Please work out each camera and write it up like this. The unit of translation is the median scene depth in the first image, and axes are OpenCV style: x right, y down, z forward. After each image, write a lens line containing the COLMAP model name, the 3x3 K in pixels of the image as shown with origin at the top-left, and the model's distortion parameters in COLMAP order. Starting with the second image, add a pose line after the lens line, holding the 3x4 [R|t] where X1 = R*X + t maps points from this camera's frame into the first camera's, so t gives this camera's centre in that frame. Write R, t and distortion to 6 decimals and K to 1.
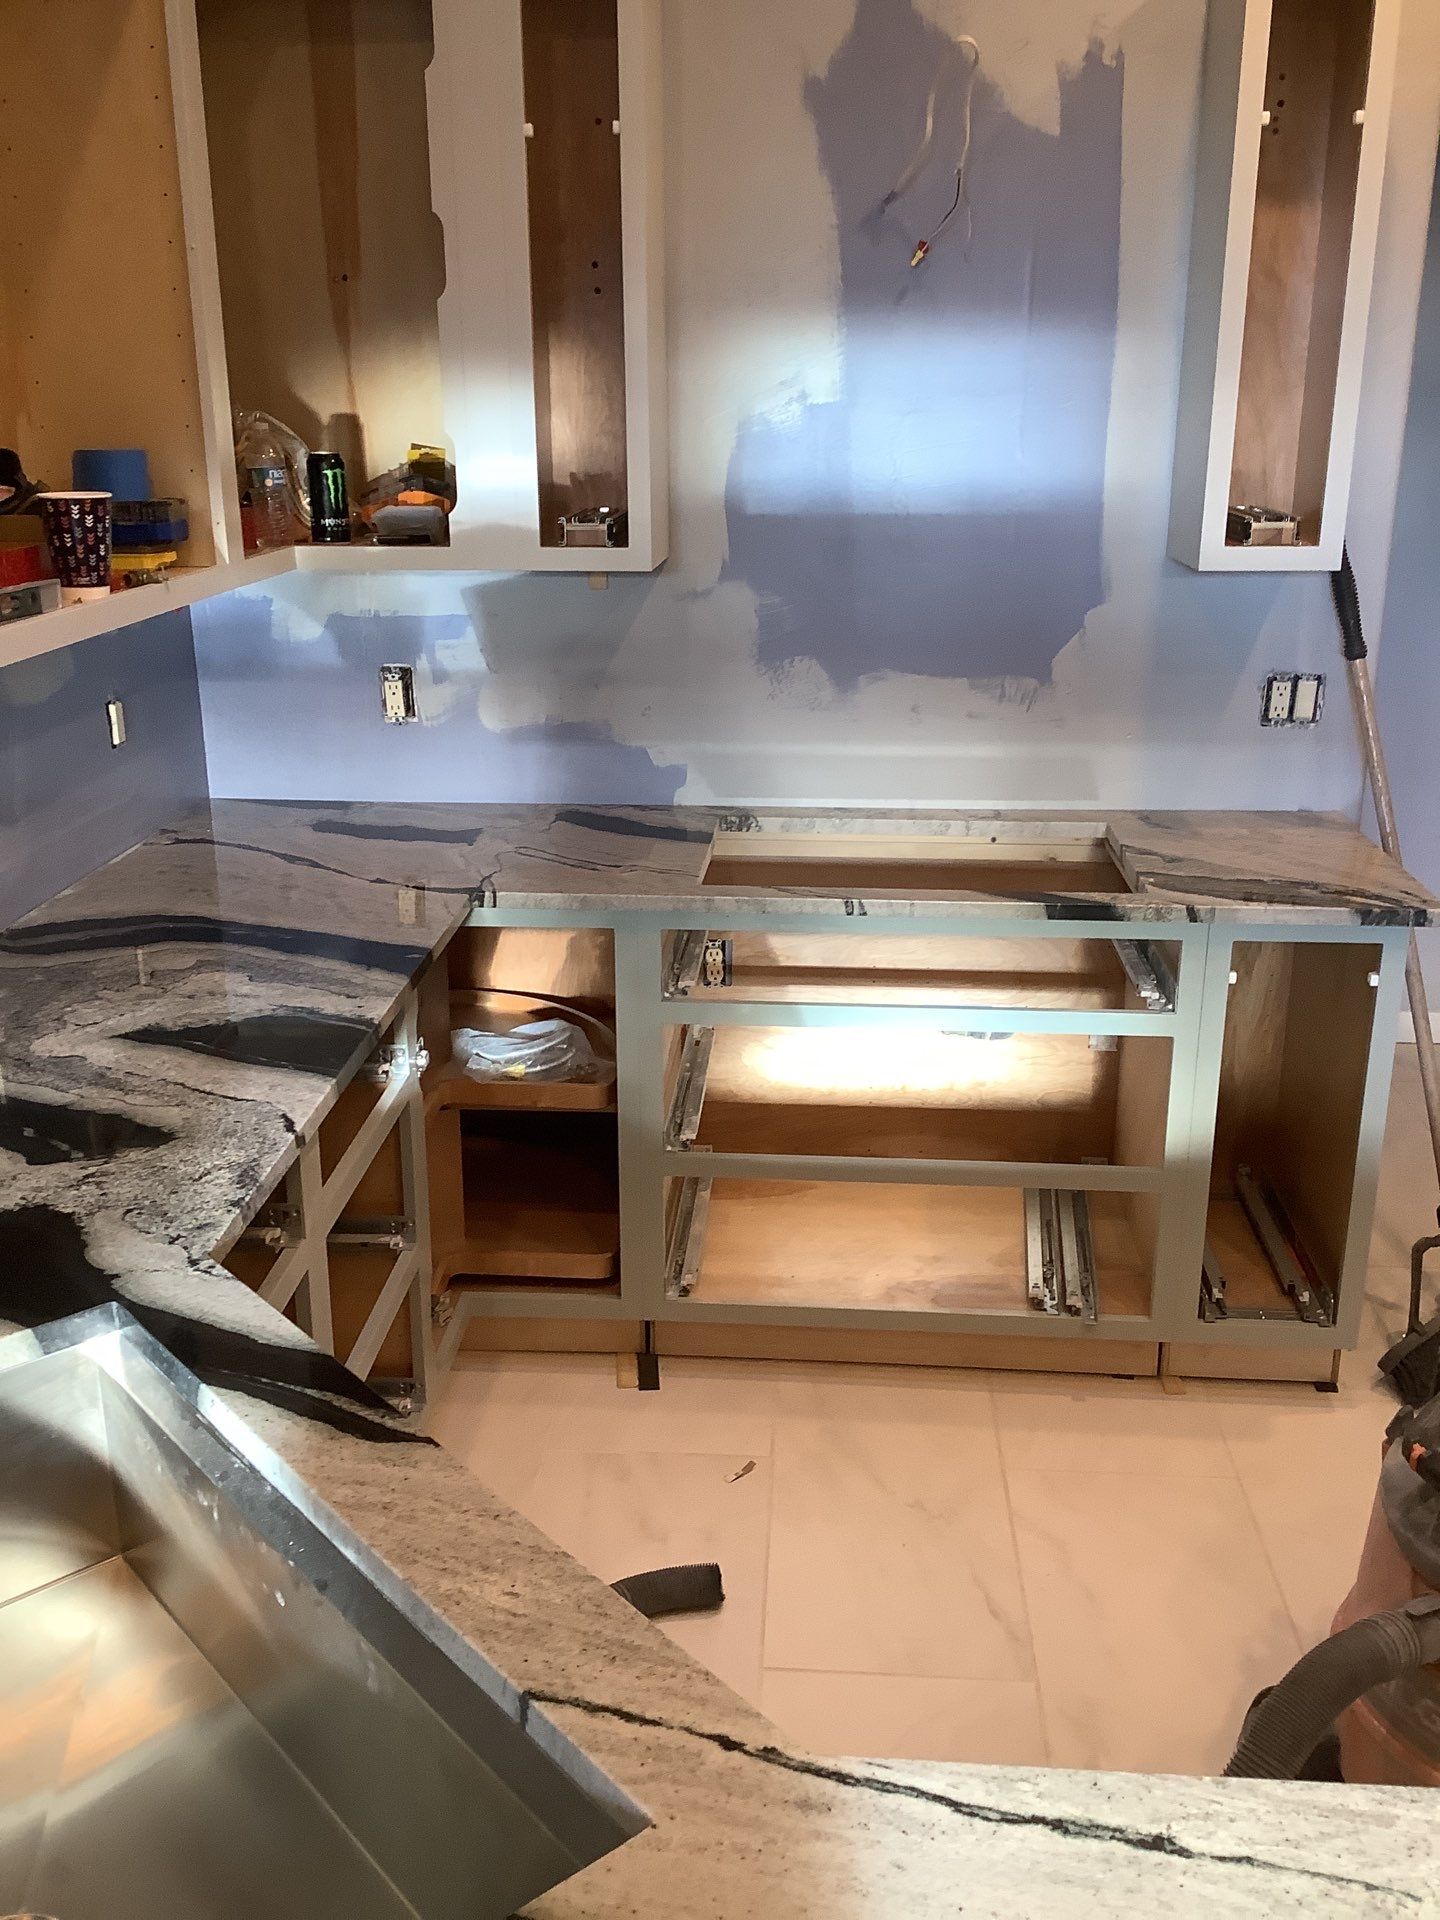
lens RADIAL K [[1743.2, 0, 723.4], [0, 1743.2, 959.5], [0, 0, 1]] dist [-0.015301, -0.010861]
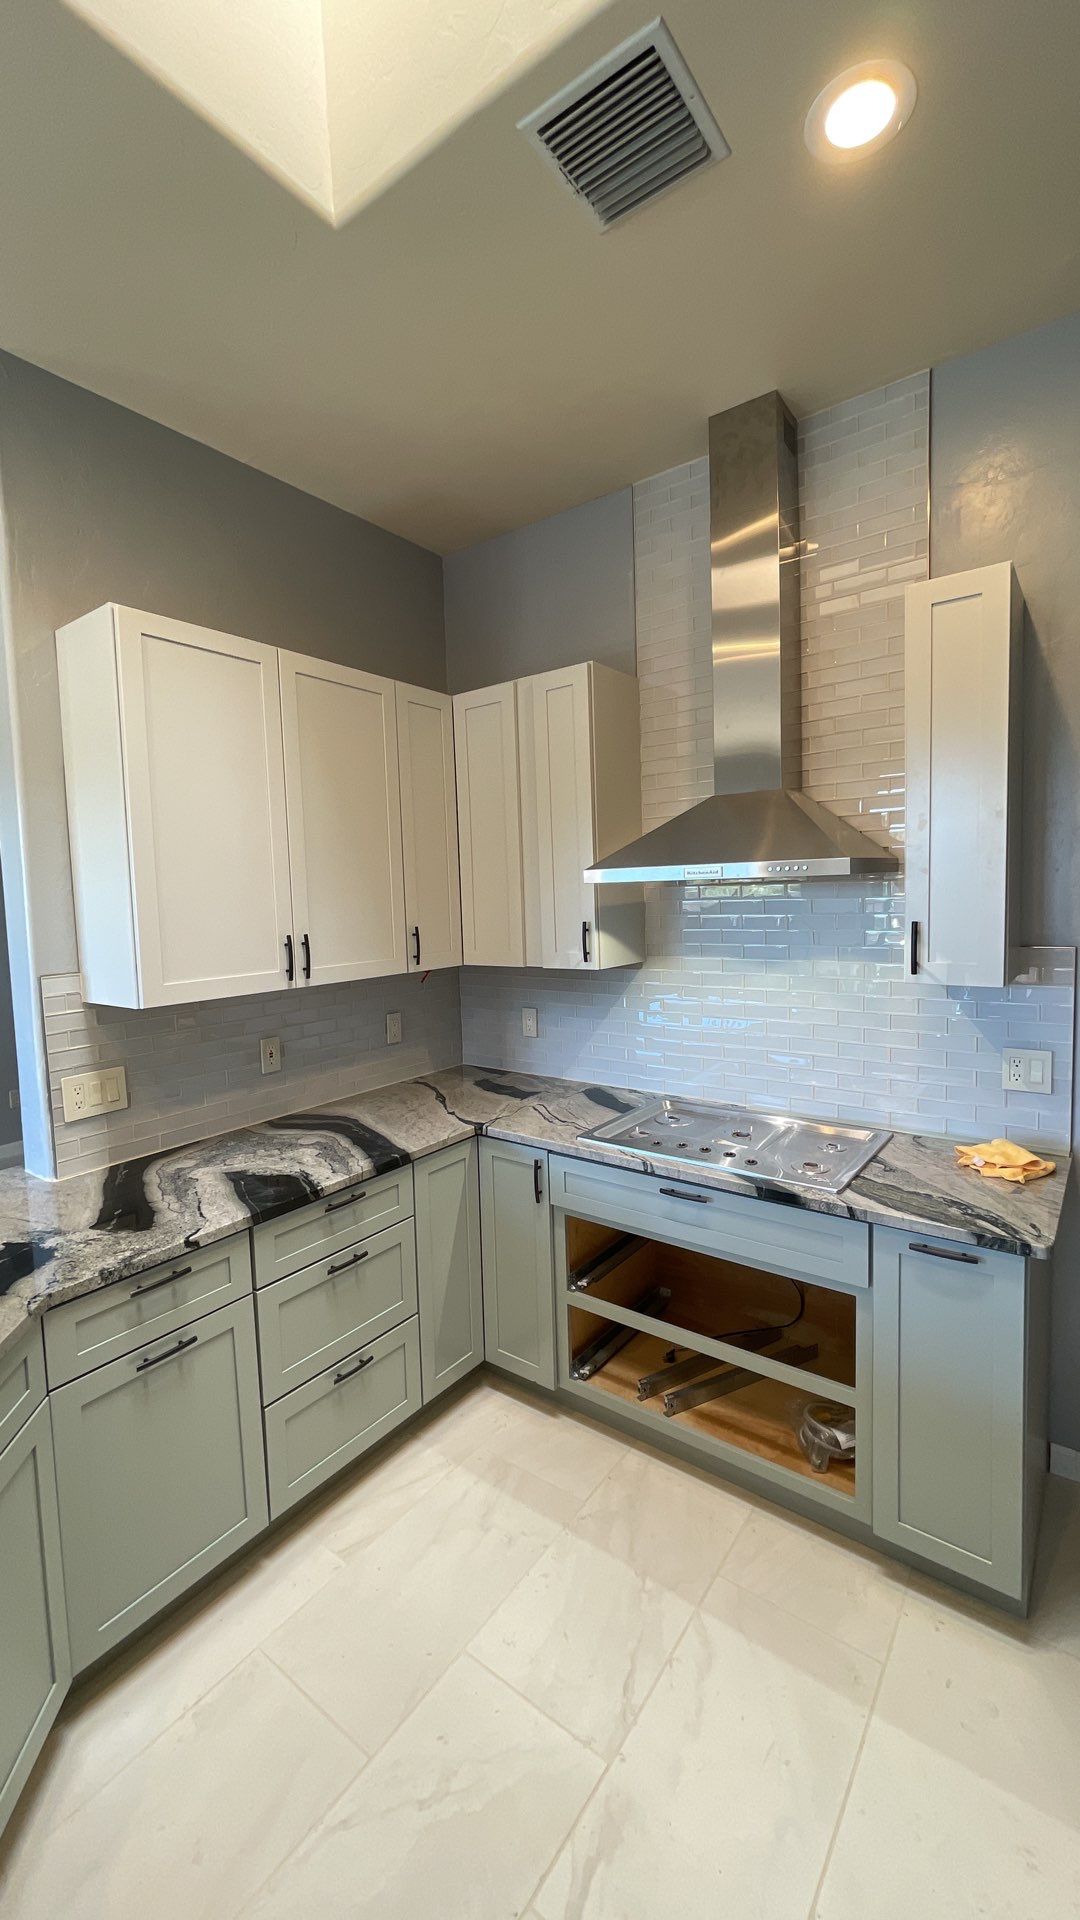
lens RADIAL K [[779.8, 0, 536.0], [0, 779.8, 952.7], [0, 0, 1]] dist [-0.003215, -0.000087]
pose [[0.831989, 0.019162, -0.554462, 0.497584], [-0.140201, 0.974227, -0.176708, -0.103267], [0.536785, 0.224755, 0.813232, 0.333207]]
